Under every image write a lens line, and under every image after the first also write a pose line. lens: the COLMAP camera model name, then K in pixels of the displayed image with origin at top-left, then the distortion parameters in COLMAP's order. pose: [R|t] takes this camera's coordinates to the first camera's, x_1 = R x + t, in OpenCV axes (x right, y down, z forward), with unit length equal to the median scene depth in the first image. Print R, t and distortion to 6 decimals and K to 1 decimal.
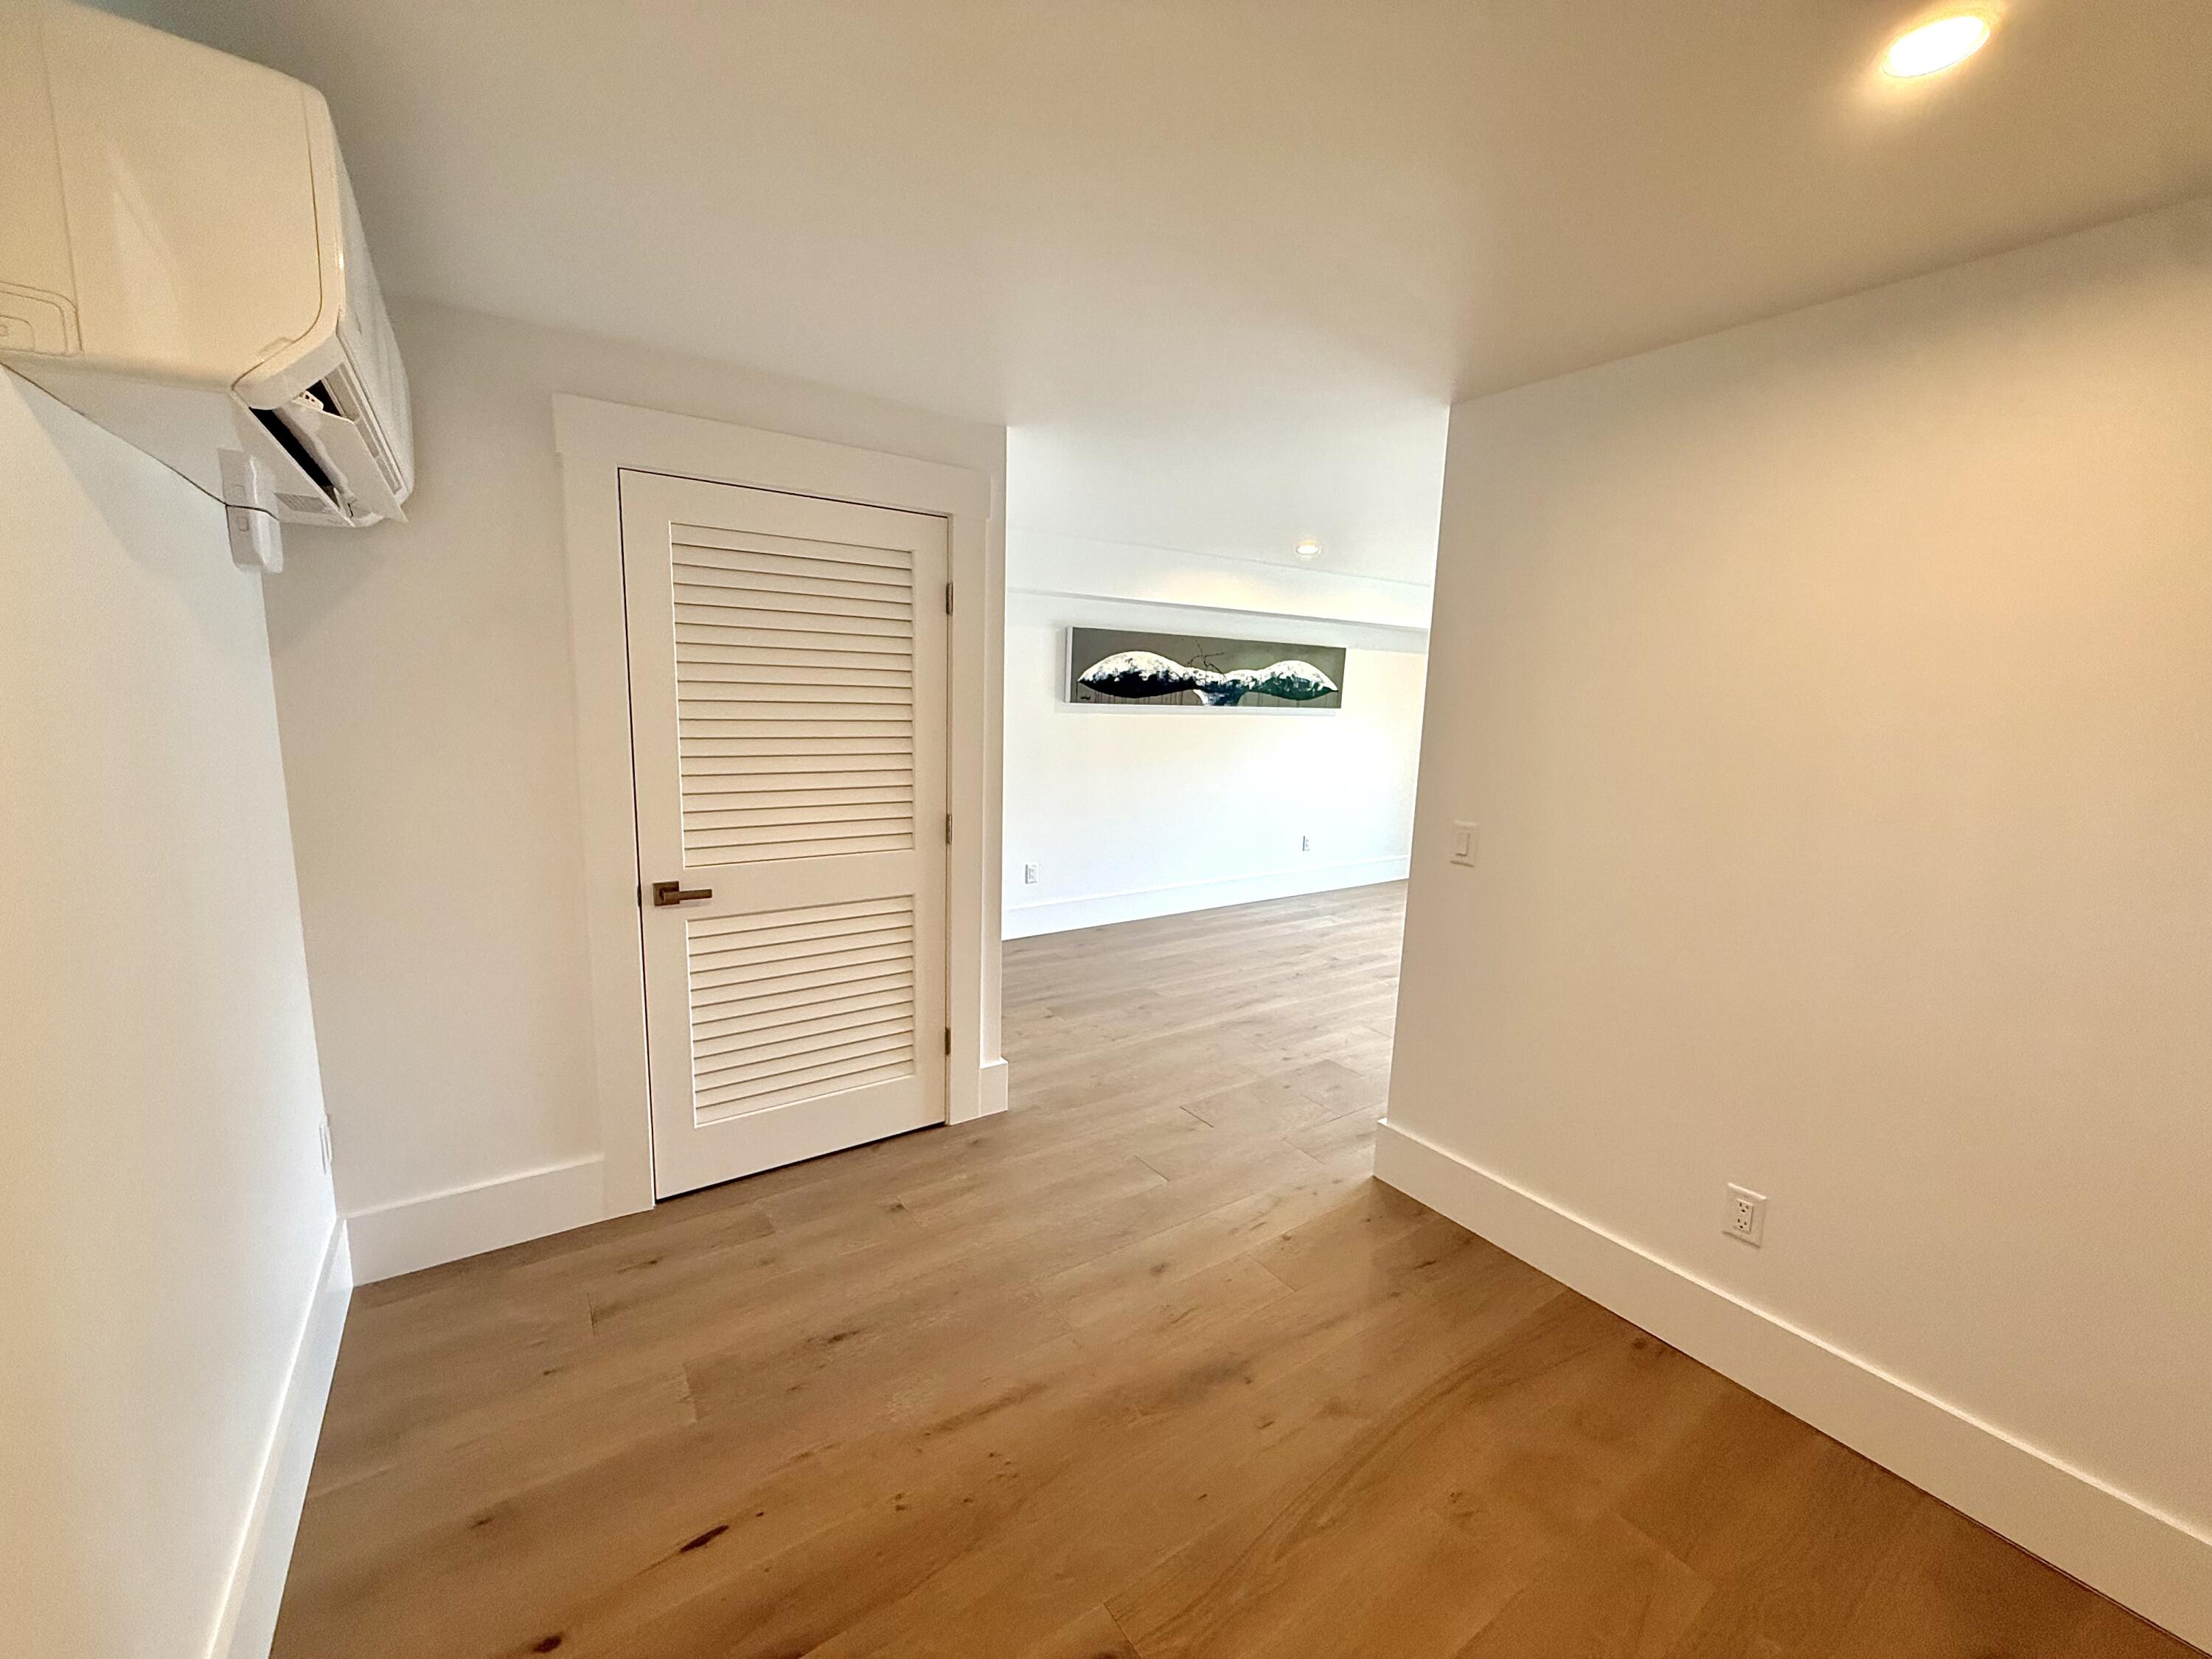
lens RADIAL K [[871.3, 0, 1106.0], [0, 871.3, 829.5], [0, 0, 1]] dist [-0.000637, -0.000068]
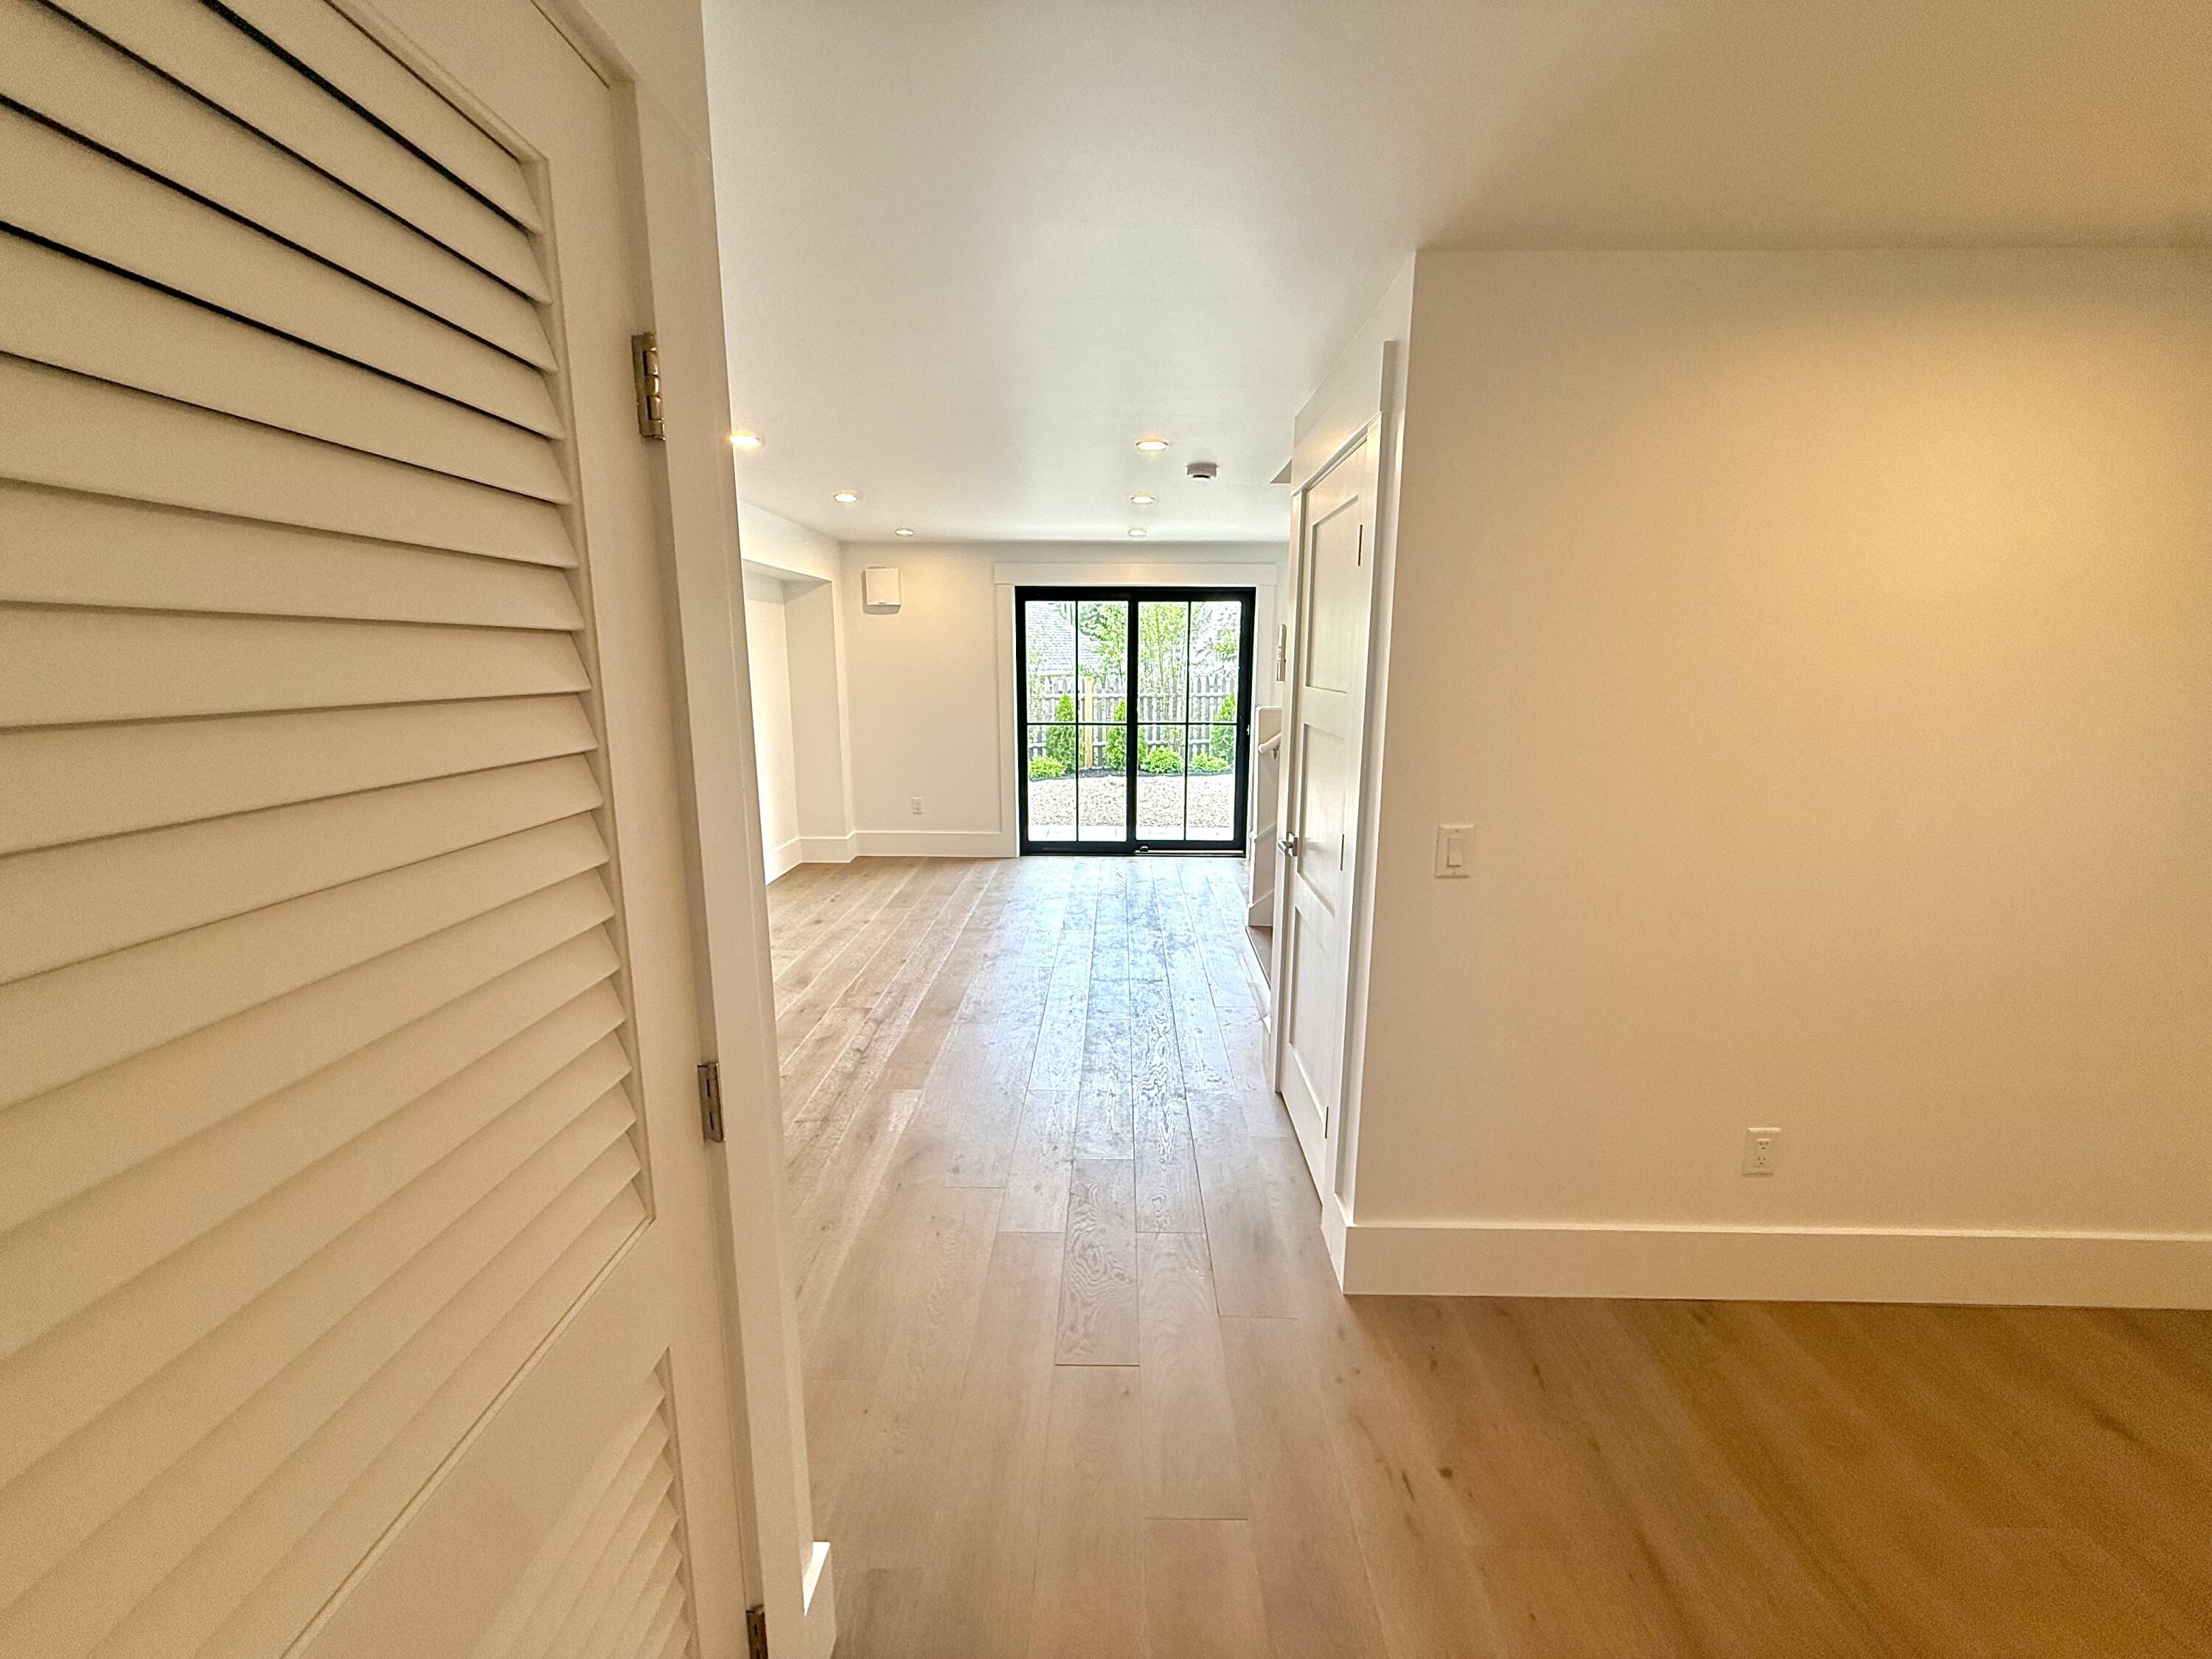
lens RADIAL K [[887.4, 0, 1106.0], [0, 887.4, 829.5], [0, 0, 1]] dist [-0.013165, -0.000056]
pose [[0.583222, -0.182403, 0.791568, -0.362692], [0.138171, 0.982539, 0.124606, -0.133147], [-0.800475, 0.036699, 0.598241, 0.705220]]
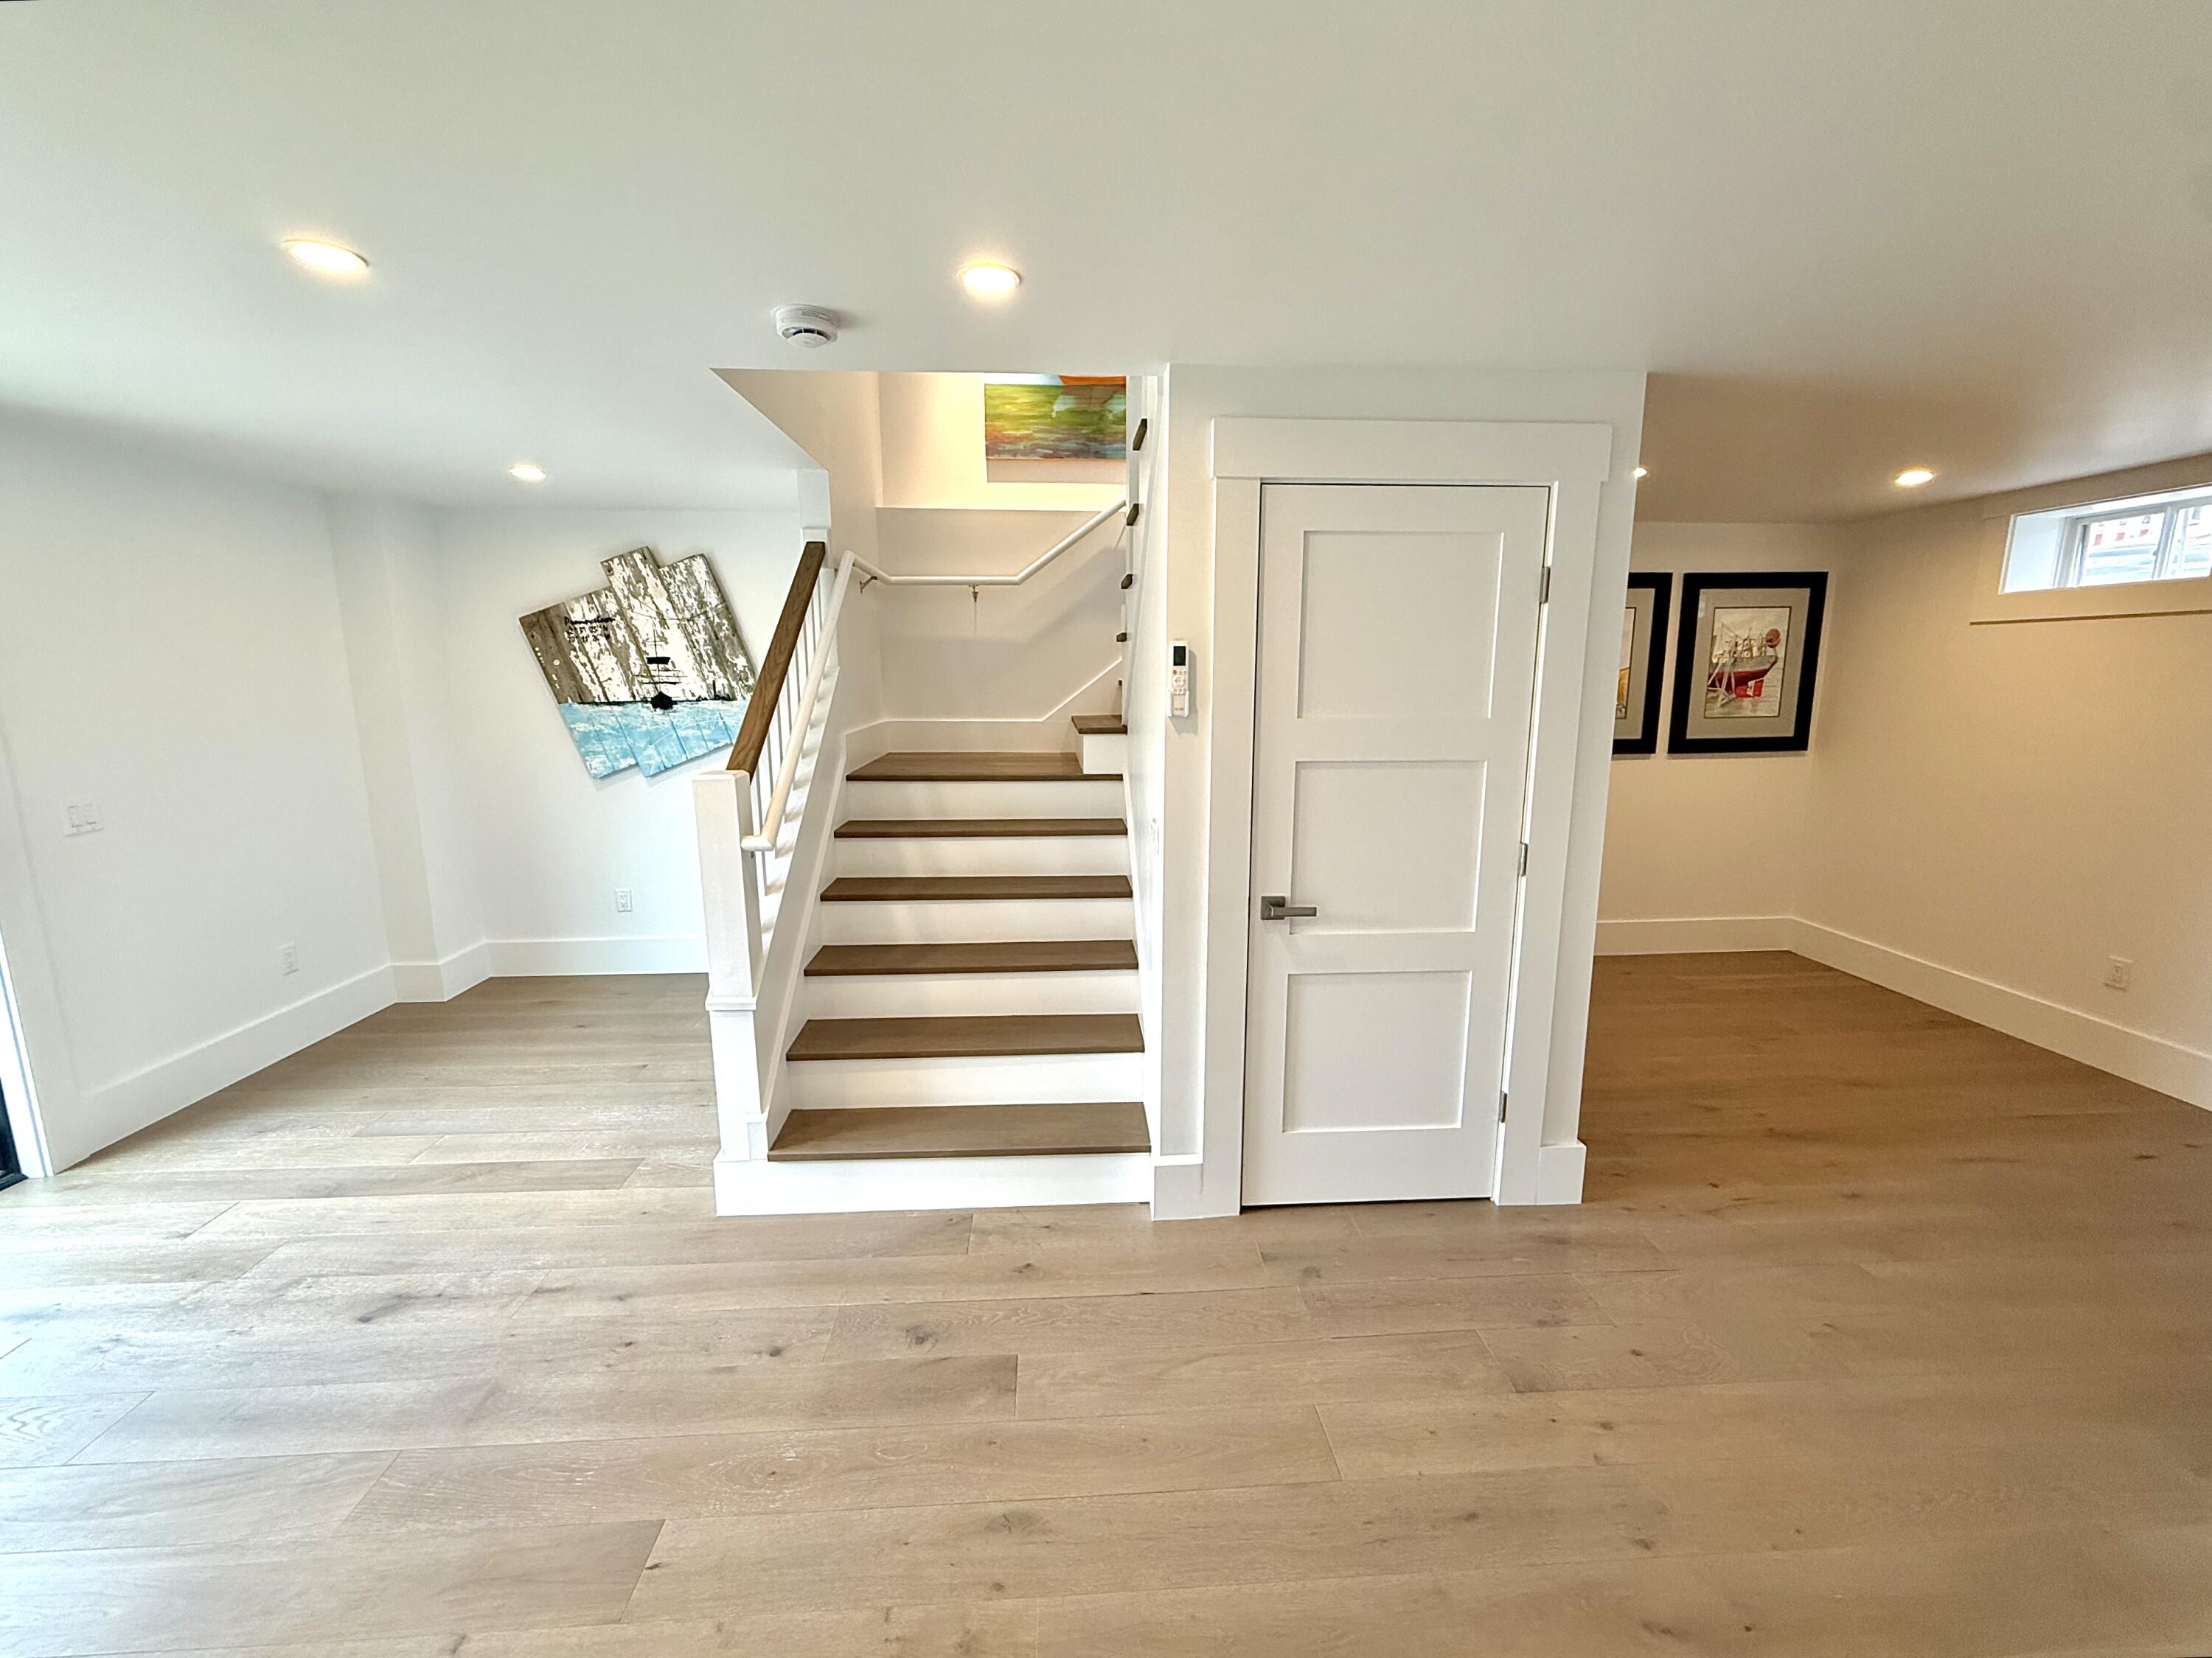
lens RADIAL K [[899.6, 0, 1075.0], [0, 899.6, 830.1], [0, 0, 1]] dist [0.000003, 0.000133]
pose [[-0.849953, -0.119439, 0.513141, 0.328478], [0.057007, 0.947397, 0.314943, -0.339227], [-0.523765, 0.296939, -0.798434, 1.998431]]
